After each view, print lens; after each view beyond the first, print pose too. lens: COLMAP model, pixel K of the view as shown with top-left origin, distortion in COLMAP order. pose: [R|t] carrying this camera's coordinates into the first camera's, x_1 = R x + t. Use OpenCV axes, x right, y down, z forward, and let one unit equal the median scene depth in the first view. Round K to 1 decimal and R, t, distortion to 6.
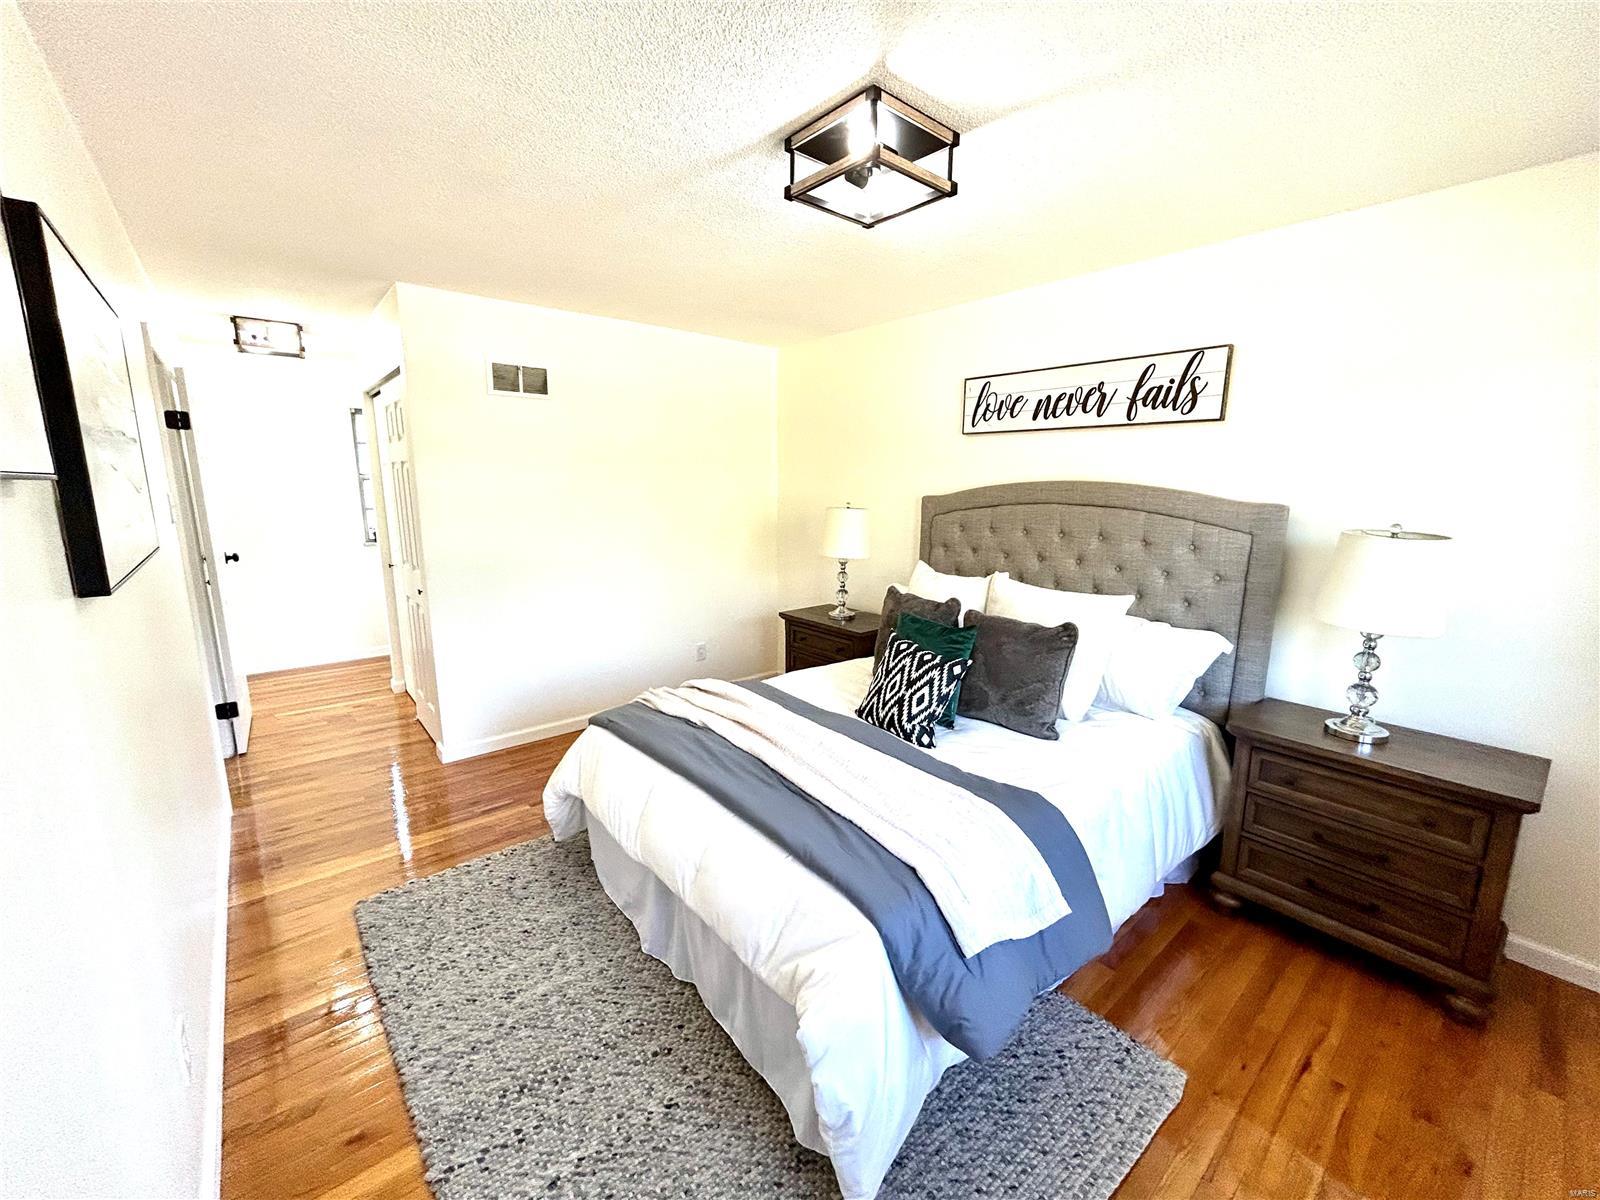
lens RADIAL K [[646.6, 0, 800.0], [0, 646.6, 600.0], [0, 0, 1]] dist [0.000661, 0.000410]
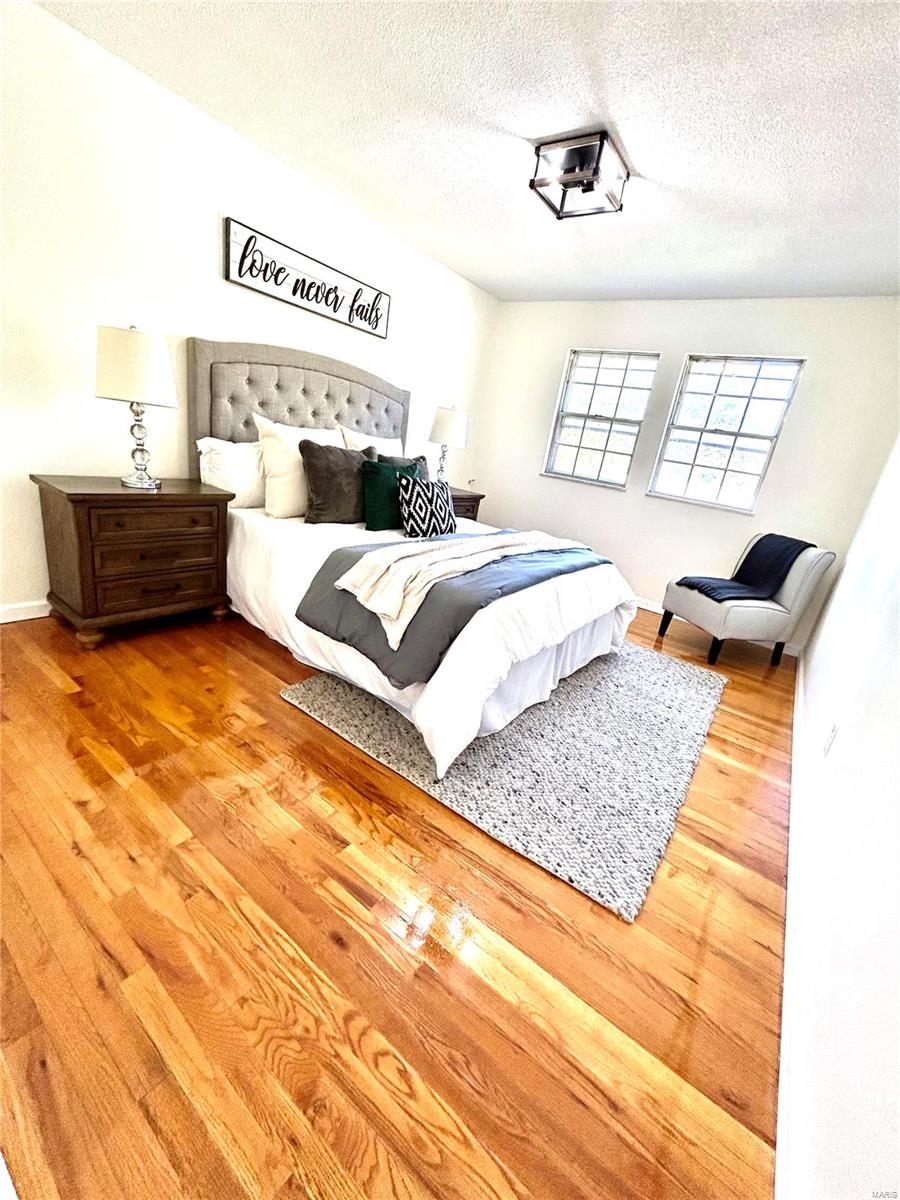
lens RADIAL K [[485.0, 0, 450.0], [0, 485.0, 600.0], [0, 0, 1]] dist [0.000661, 0.000410]
pose [[-0.230869, -0.344540, 0.909940, -0.822817], [0.027301, 0.932543, 0.360025, -0.062470], [-0.972602, 0.107961, -0.205889, 1.035858]]
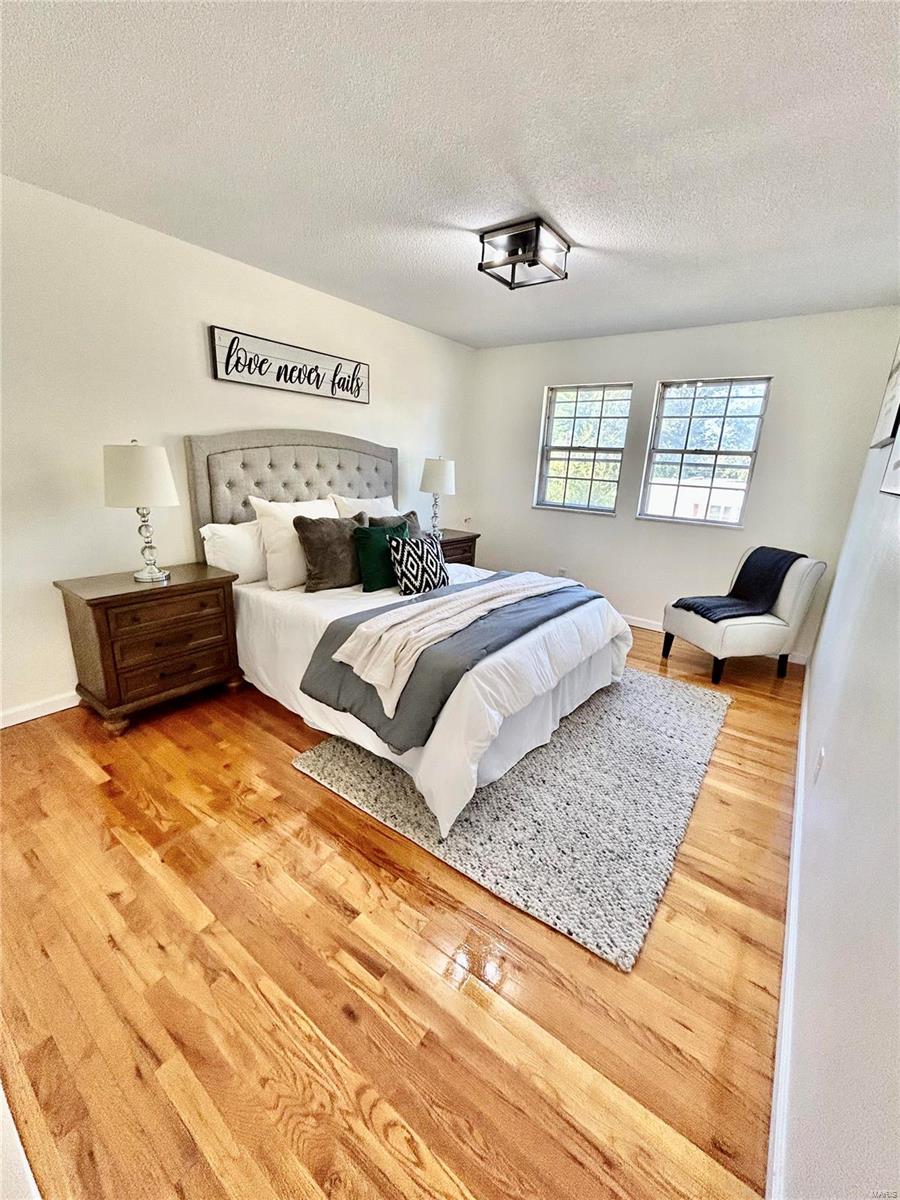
lens RADIAL K [[485.0, 0, 450.0], [0, 485.0, 600.0], [0, 0, 1]] dist [0.000661, 0.000410]
pose [[-0.225372, -0.283233, 0.932194, -0.854000], [0.136539, 0.938186, 0.318064, -0.131628], [-0.964658, 0.198964, -0.172768, 0.989018]]
